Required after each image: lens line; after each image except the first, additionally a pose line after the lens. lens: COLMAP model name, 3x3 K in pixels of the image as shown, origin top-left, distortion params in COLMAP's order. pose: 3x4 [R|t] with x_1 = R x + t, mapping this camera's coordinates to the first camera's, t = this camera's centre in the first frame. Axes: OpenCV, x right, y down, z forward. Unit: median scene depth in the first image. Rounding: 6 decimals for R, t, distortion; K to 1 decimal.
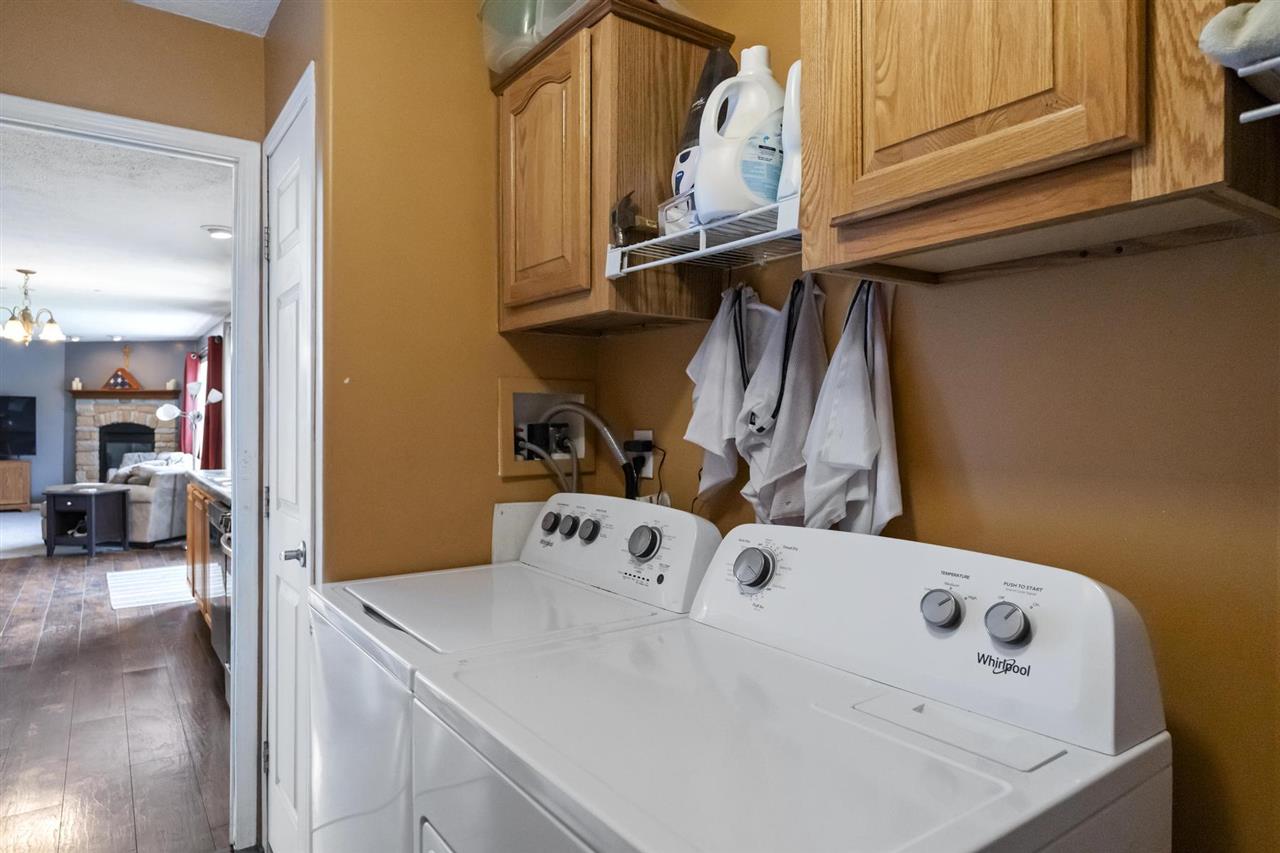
lens RADIAL K [[763.9, 0, 640.8], [0, 763.9, 434.0], [0, 0, 1]] dist [-0.003690, -0.000129]
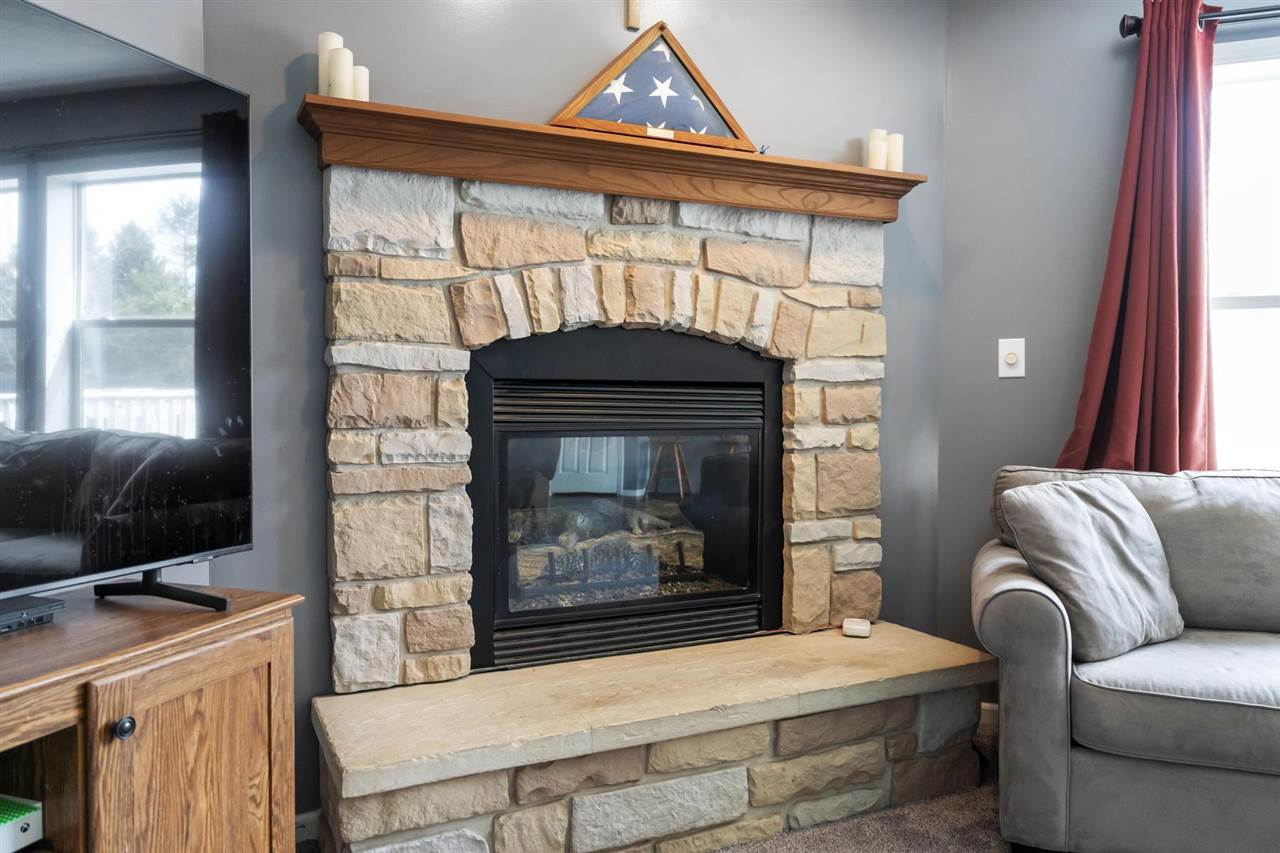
lens RADIAL K [[944.9, 0, 646.4], [0, 944.9, 435.7], [0, 0, 1]] dist [-0.006966, 0.000707]
pose [[0.812433, -0.031468, 0.582204, -0.820617], [0.013586, 0.999293, 0.035054, 0.003990], [-0.582896, -0.020570, 0.812286, 0.817884]]
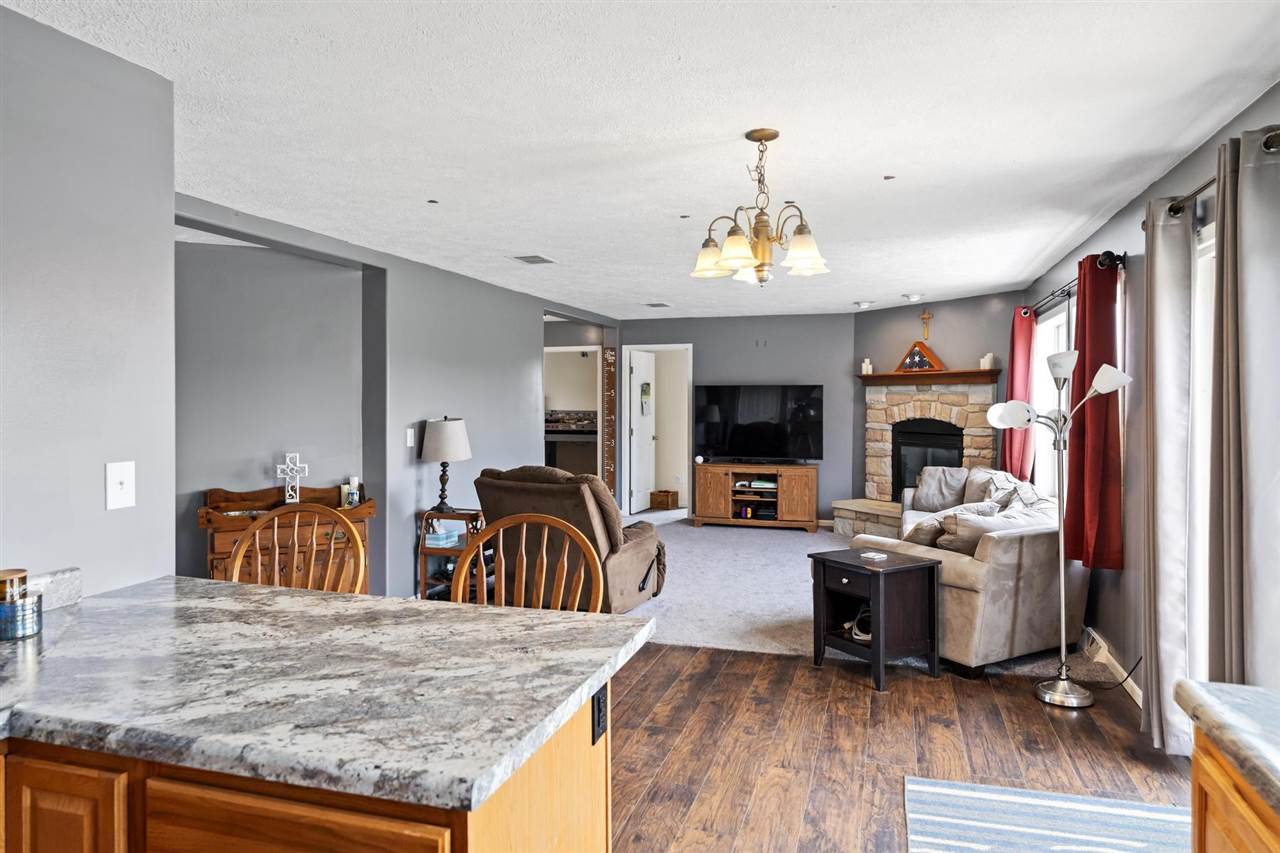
lens RADIAL K [[809.4, 0, 631.3], [0, 809.4, 404.6], [0, 0, 1]] dist [-0.003910, -0.001016]
pose [[0.597804, -0.004348, -0.801631, -0.241625], [-0.003824, 0.999958, -0.008276, -0.020721], [0.801633, 0.008013, 0.597762, 0.341079]]
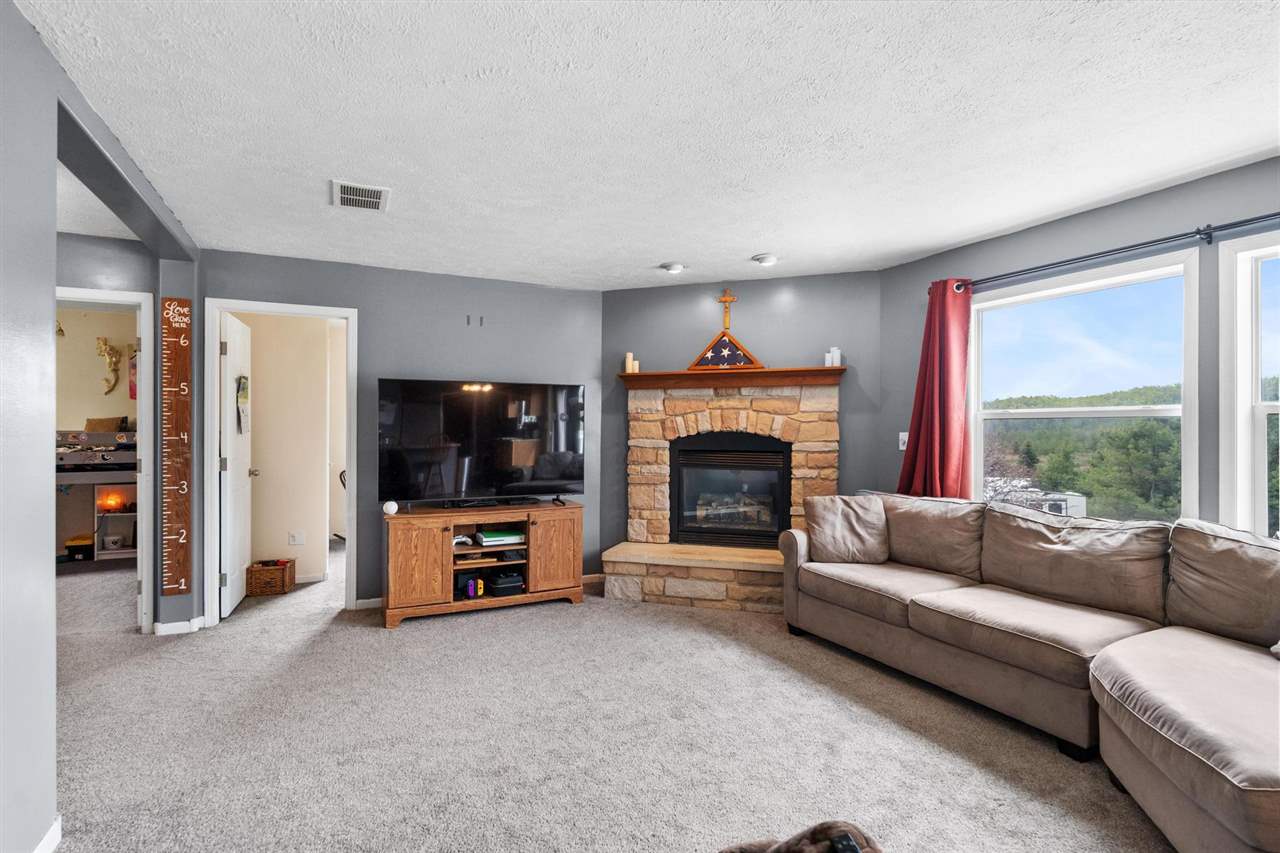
lens RADIAL K [[631.0, 0, 641.1], [0, 631.0, 430.4], [0, 0, 1]] dist [-0.001514, -0.000021]
pose [[0.987308, -0.008978, -0.158561, -0.672508], [0.007544, 0.999925, -0.009650, -0.011997], [0.158635, 0.008331, 0.987302, 0.556518]]
